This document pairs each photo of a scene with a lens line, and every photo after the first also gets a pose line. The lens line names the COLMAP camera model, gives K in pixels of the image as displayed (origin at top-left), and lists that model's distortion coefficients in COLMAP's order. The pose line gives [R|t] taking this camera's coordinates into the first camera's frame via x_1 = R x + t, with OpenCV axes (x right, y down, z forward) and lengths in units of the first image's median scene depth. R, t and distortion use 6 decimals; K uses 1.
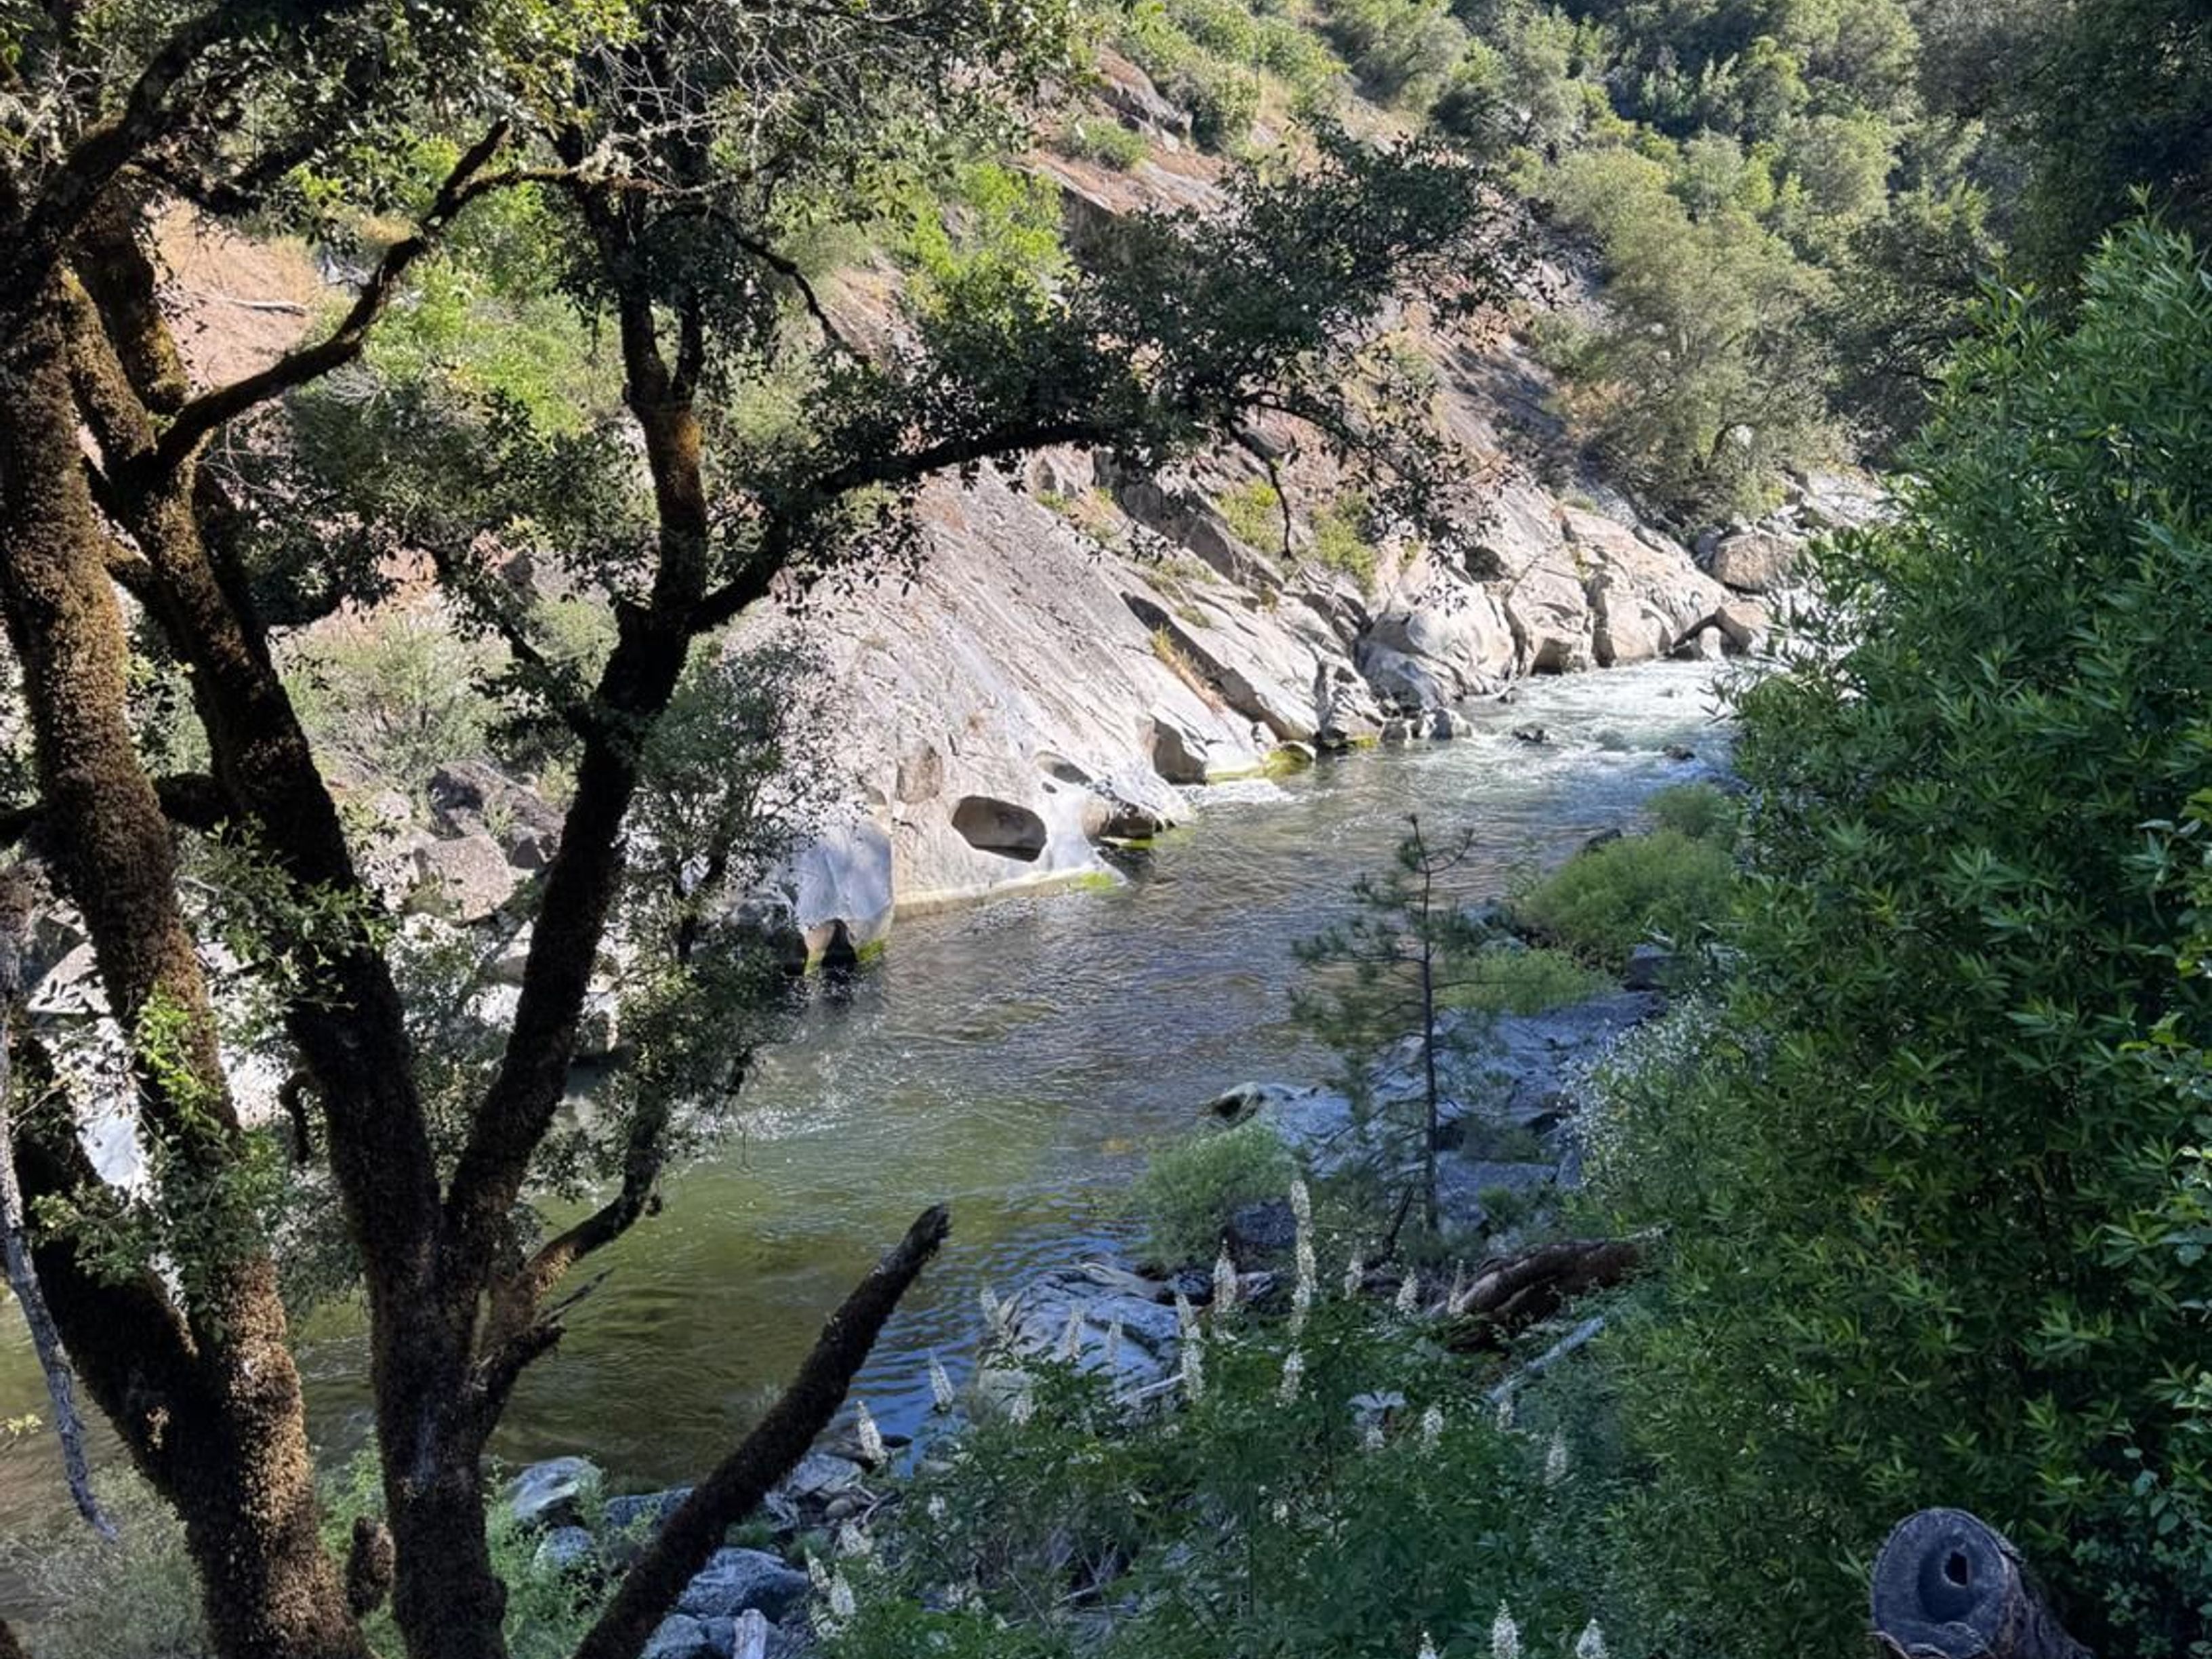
lens RADIAL K [[1924.8, 0, 1099.3], [0, 1924.8, 841.6], [0, 0, 1]] dist [0.058361, -0.021490]
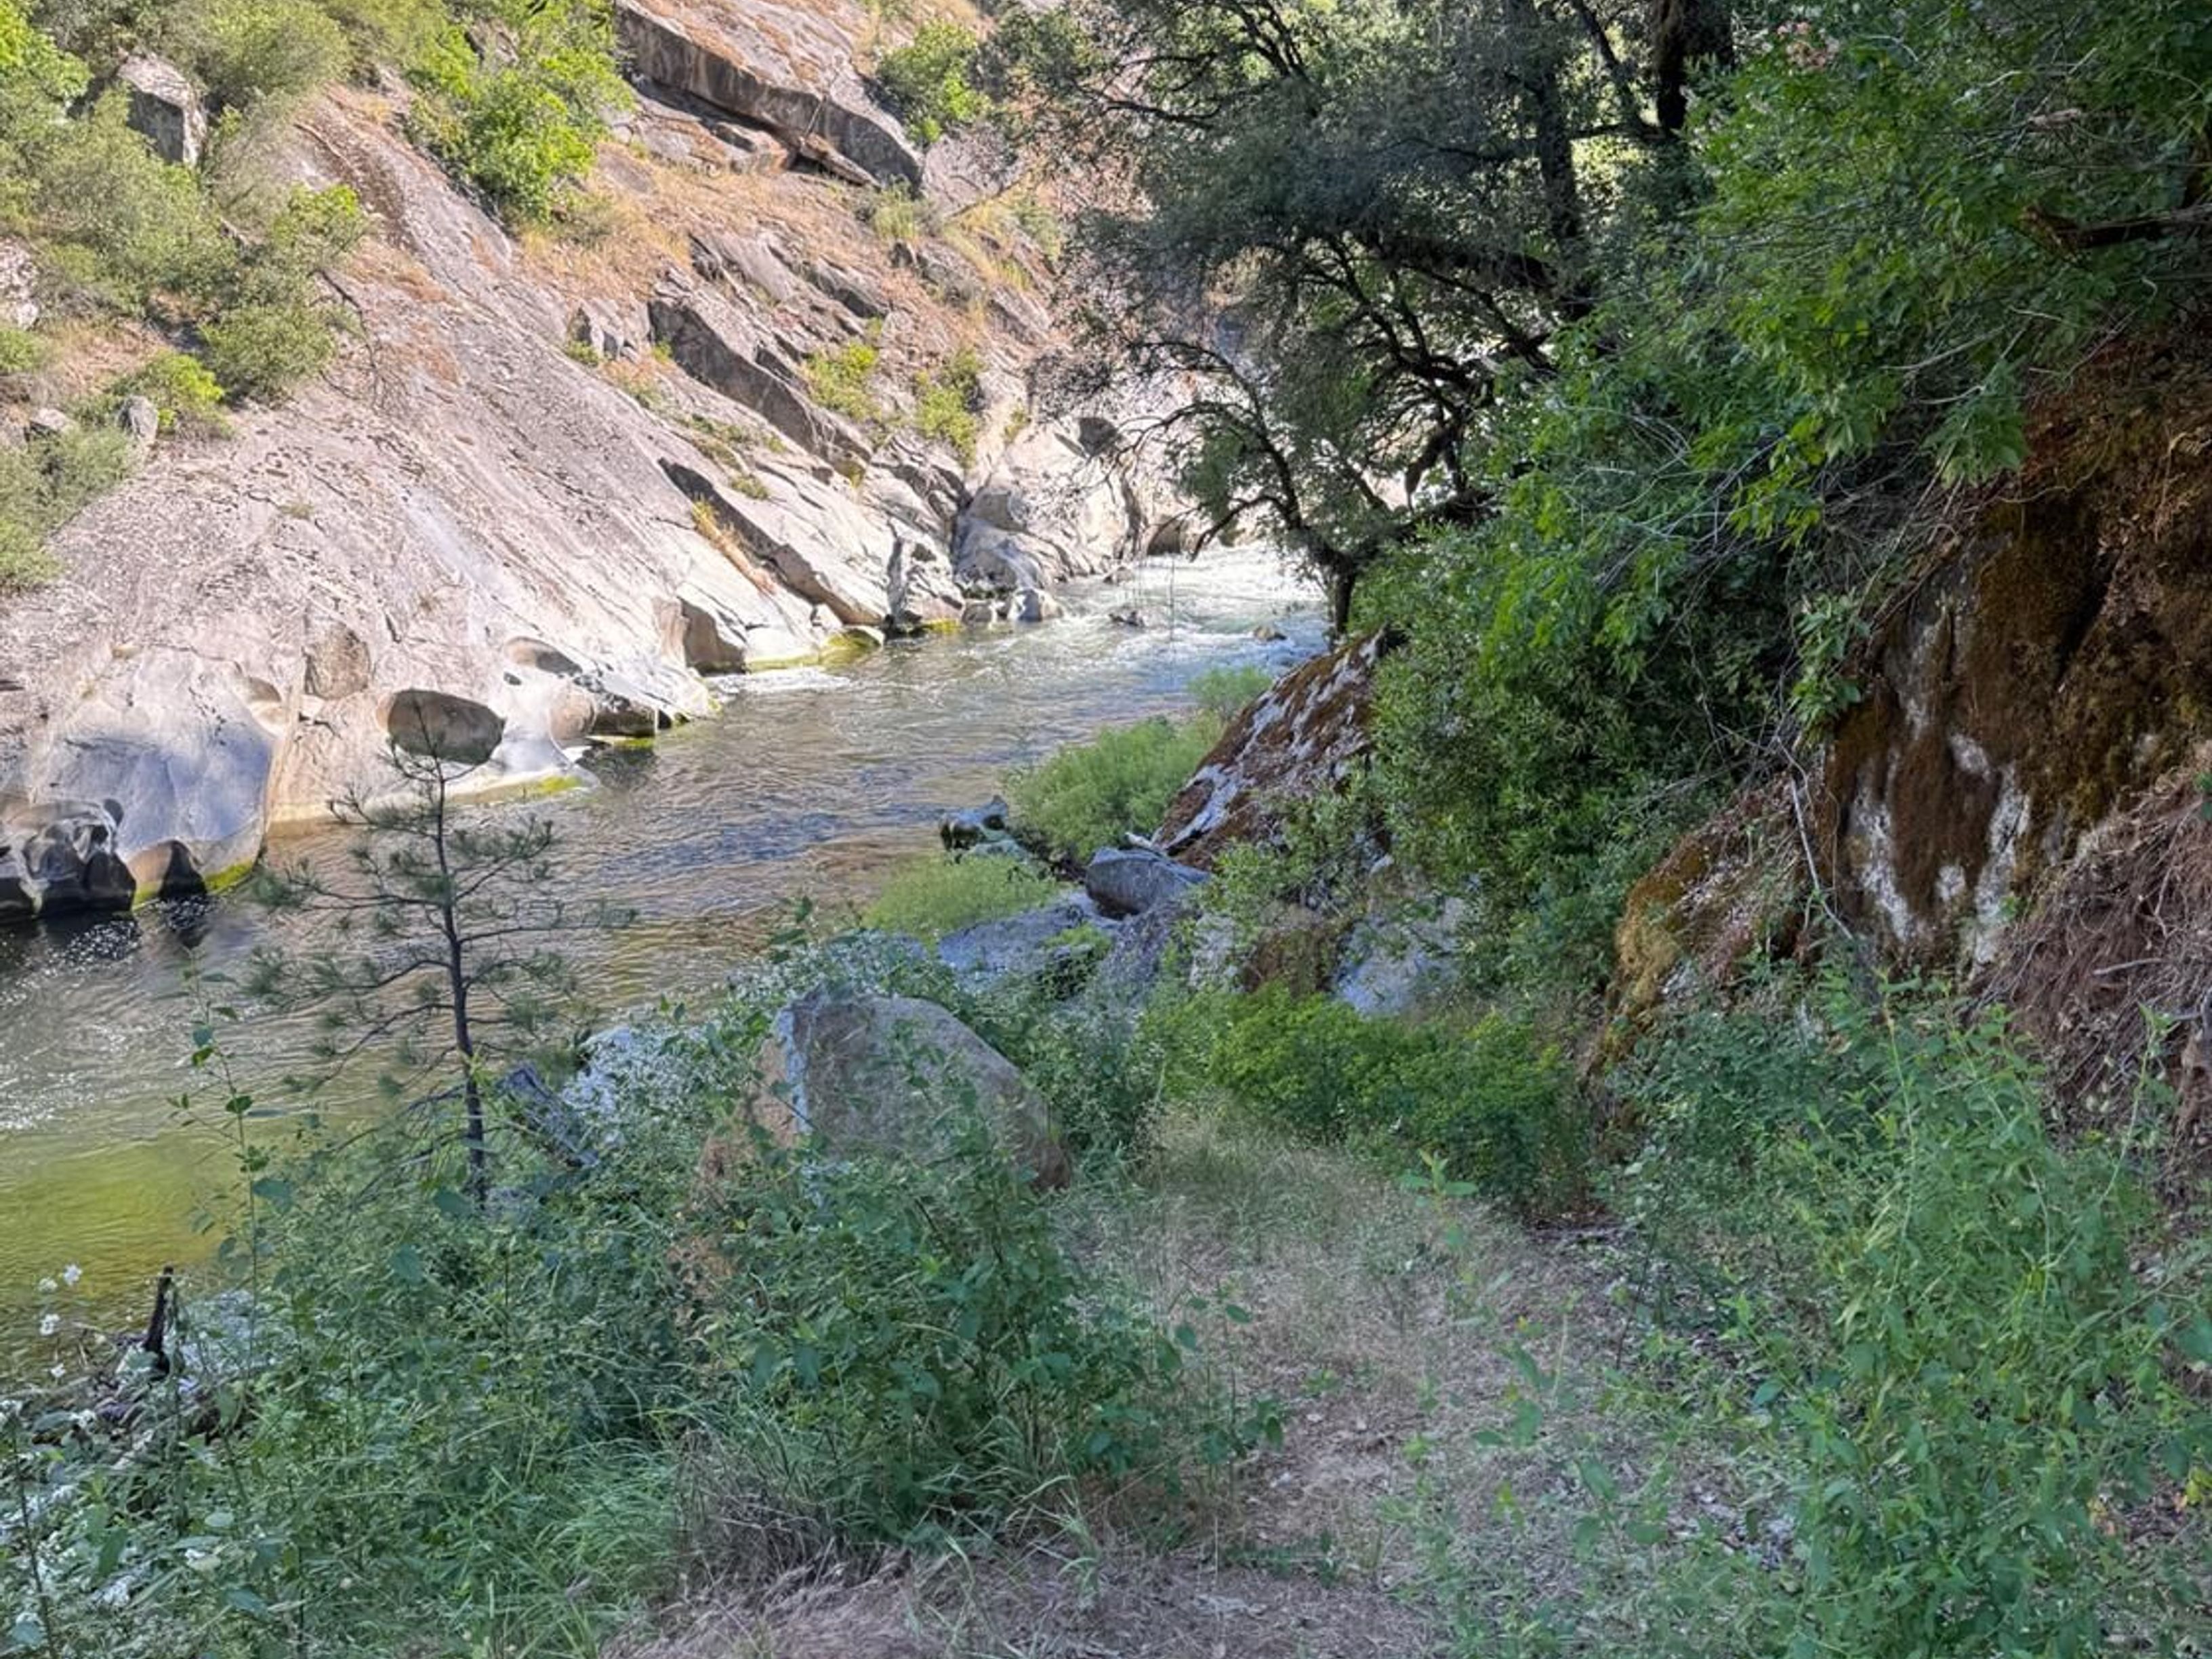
lens RADIAL K [[1924.8, 0, 1138.6], [0, 1924.8, 857.6], [0, 0, 1]] dist [0.058361, -0.021490]
pose [[0.989077, -0.029696, 0.144379, 0.093295], [0.020827, 0.997824, 0.062560, 0.002570], [-0.145923, -0.058870, 0.987543, 0.076392]]
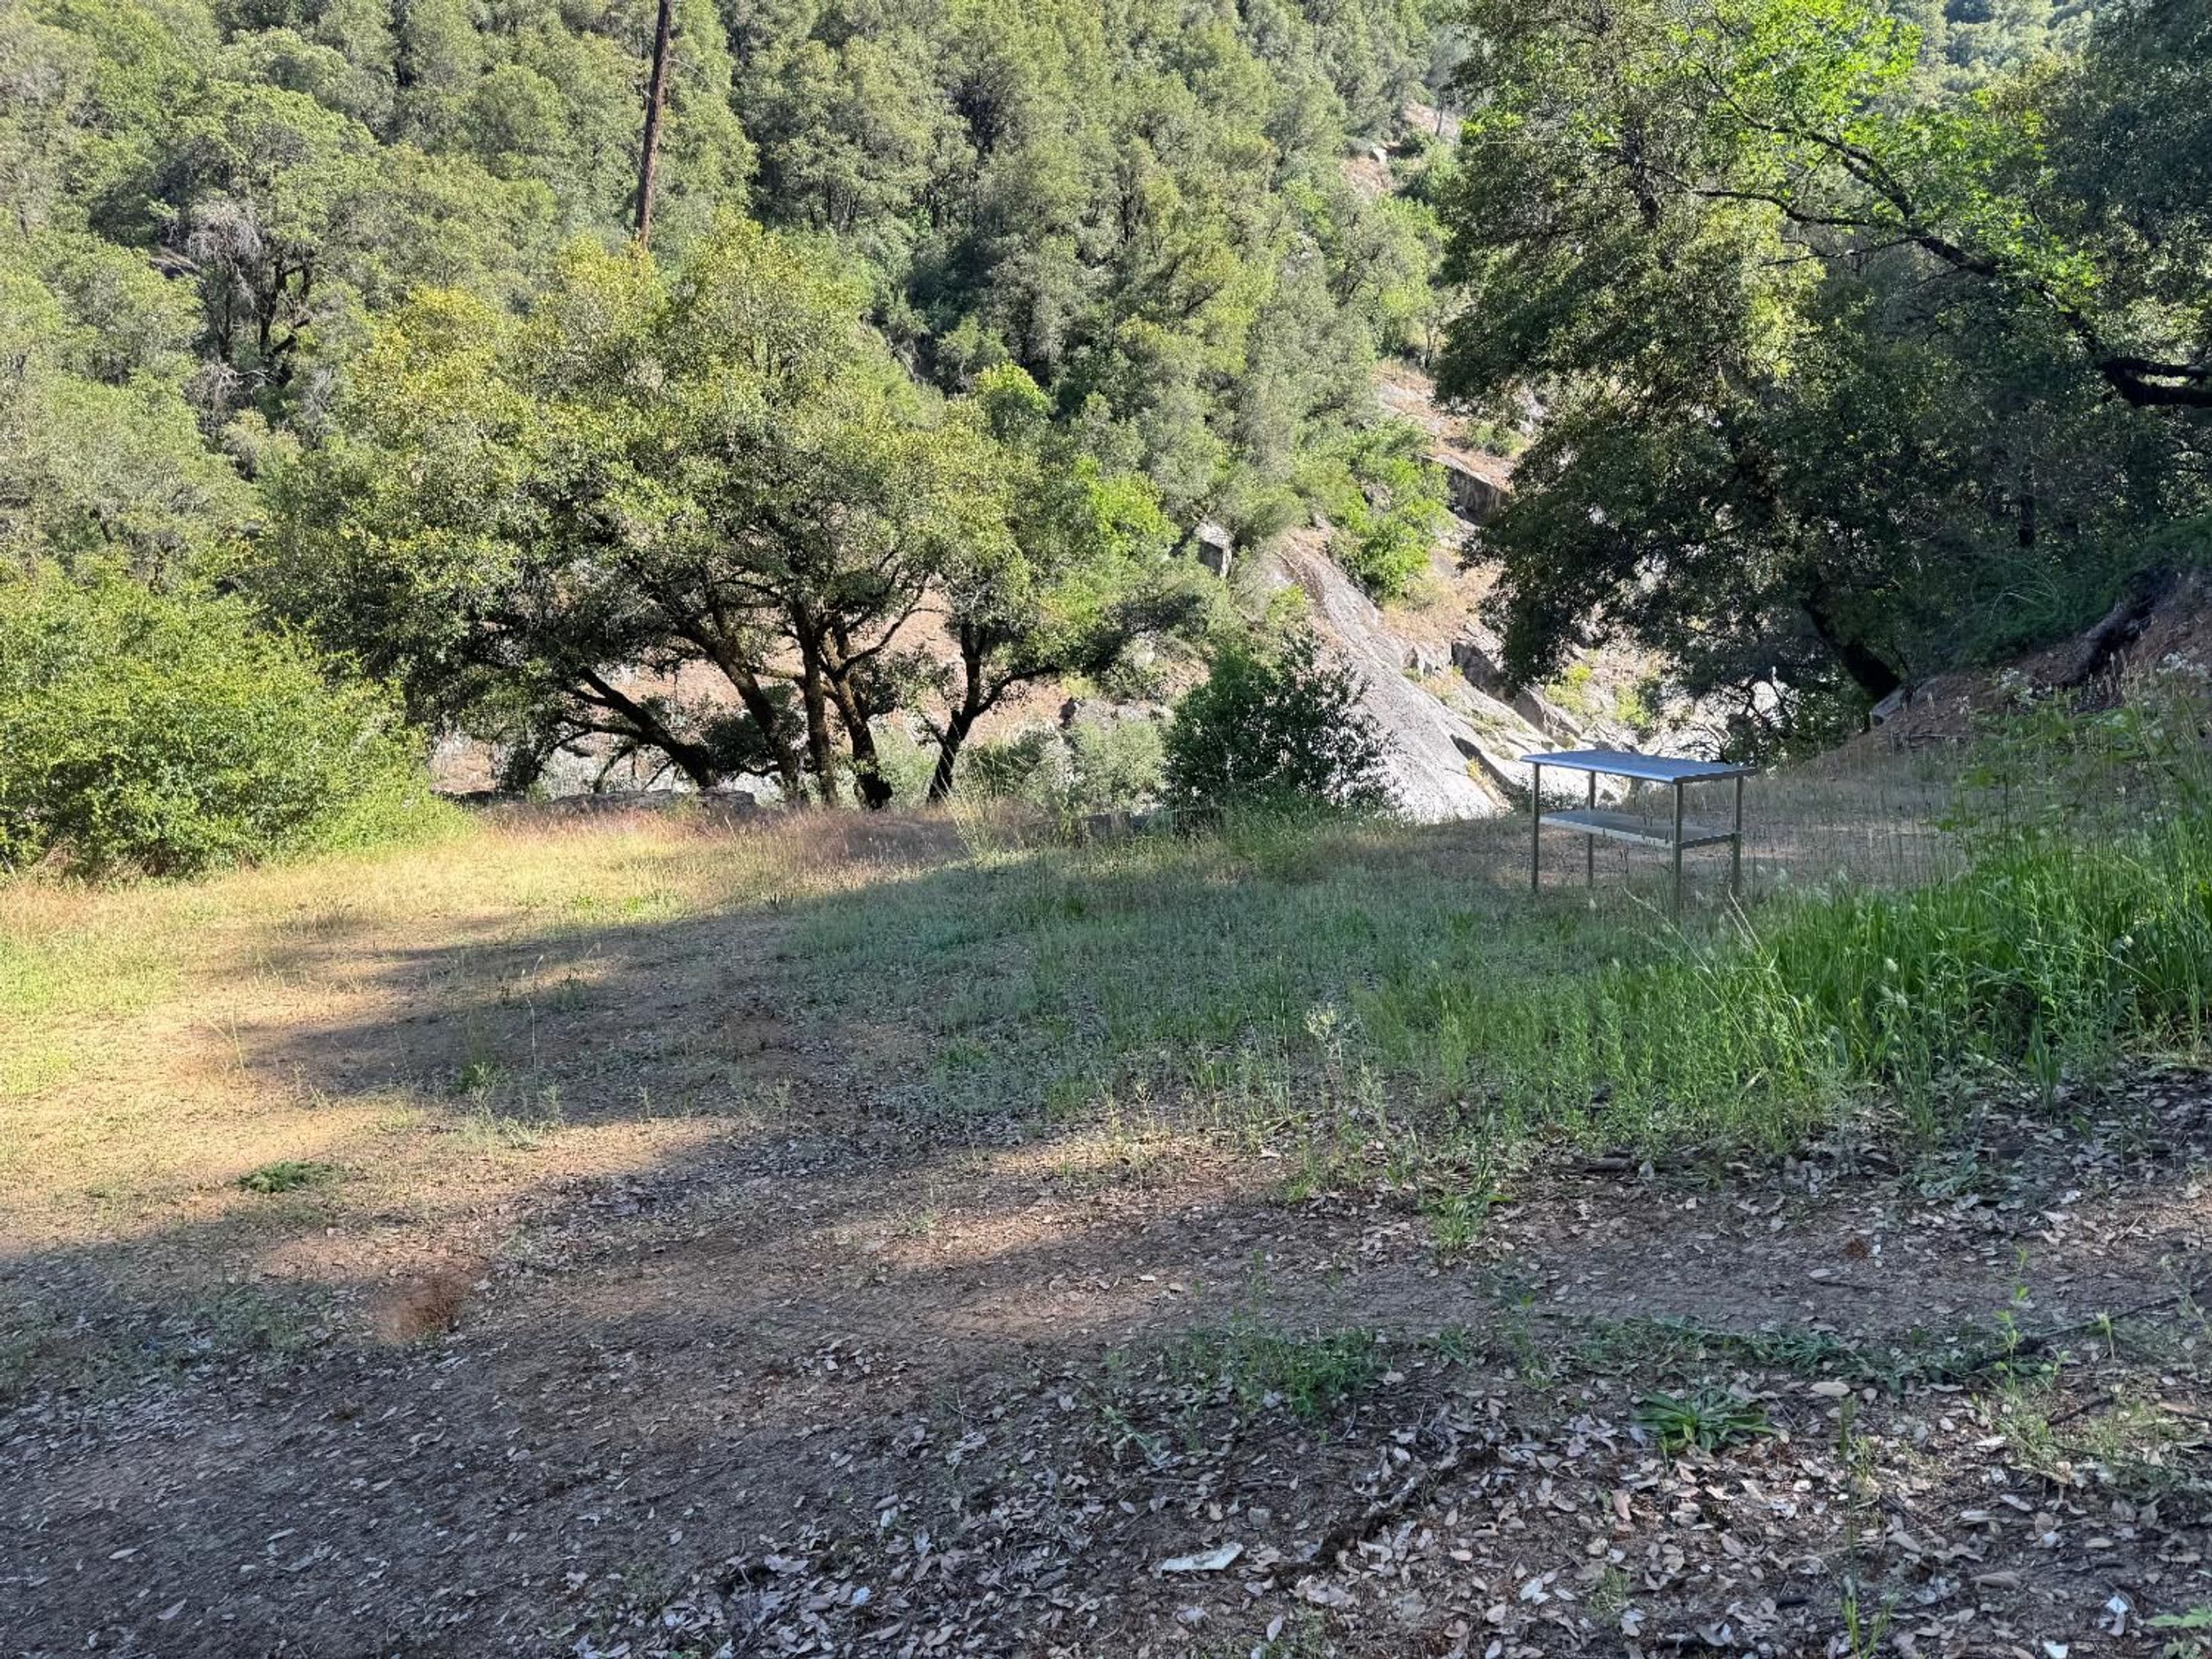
lens RADIAL K [[1440.7, 0, 1102.6], [0, 1440.7, 820.8], [0, 0, 1]] dist [0.060871, 0.000298]
pose [[0.951360, 0.056966, -0.302768, 0.098133], [-0.077395, 0.995432, -0.055900, 0.024738], [0.298200, 0.076614, 0.951424, -0.172751]]
